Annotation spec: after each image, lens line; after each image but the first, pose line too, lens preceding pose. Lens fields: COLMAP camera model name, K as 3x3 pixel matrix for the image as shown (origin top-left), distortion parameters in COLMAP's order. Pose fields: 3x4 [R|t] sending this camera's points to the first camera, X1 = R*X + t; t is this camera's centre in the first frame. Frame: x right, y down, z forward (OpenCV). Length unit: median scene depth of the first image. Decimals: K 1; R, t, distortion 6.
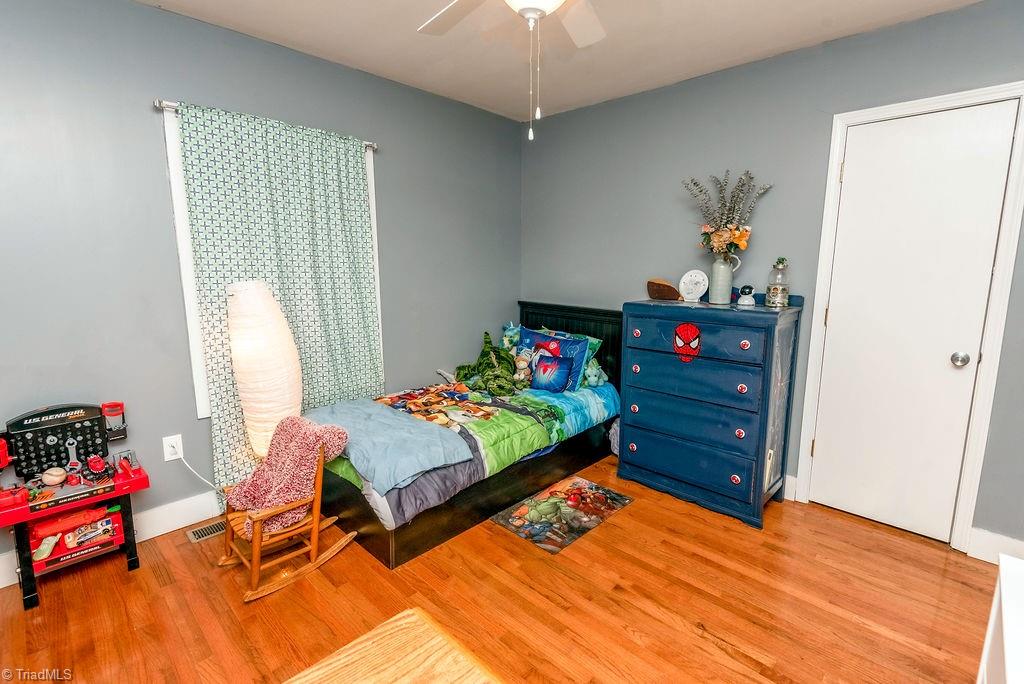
lens RADIAL K [[470.7, 0, 516.8], [0, 470.7, 340.1], [0, 0, 1]] dist [0.033754, -0.022729]
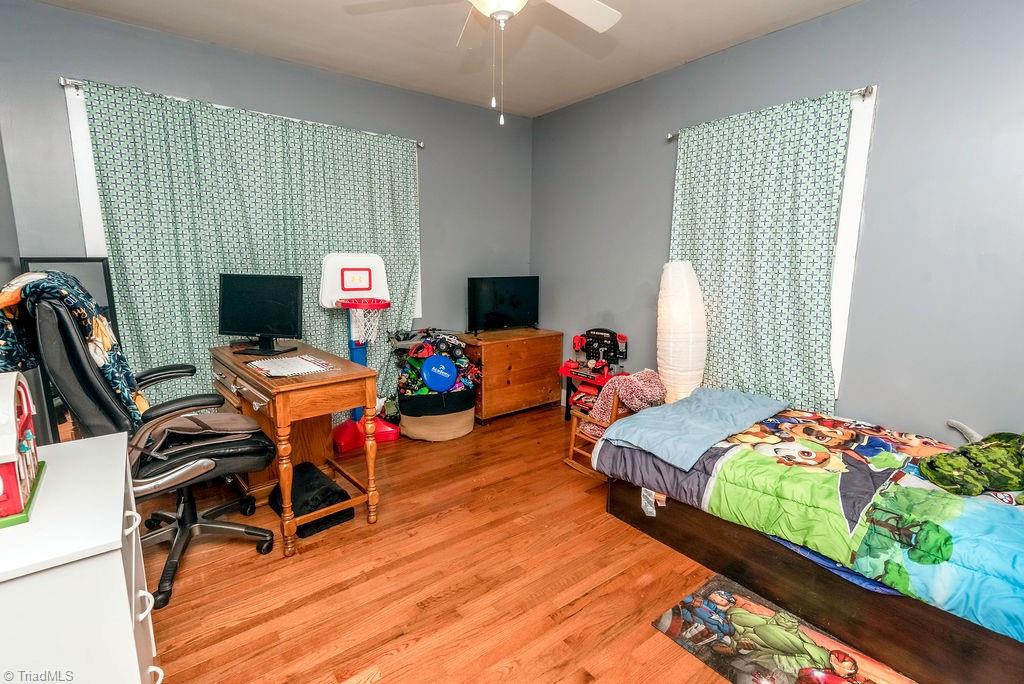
lens RADIAL K [[470.7, 0, 516.8], [0, 470.7, 340.1], [0, 0, 1]] dist [0.033754, -0.022729]
pose [[-0.138642, 0.160830, -0.977196, 0.641539], [-0.169650, 0.968283, 0.183433, -0.070551], [0.975703, 0.191213, -0.106959, 0.654381]]
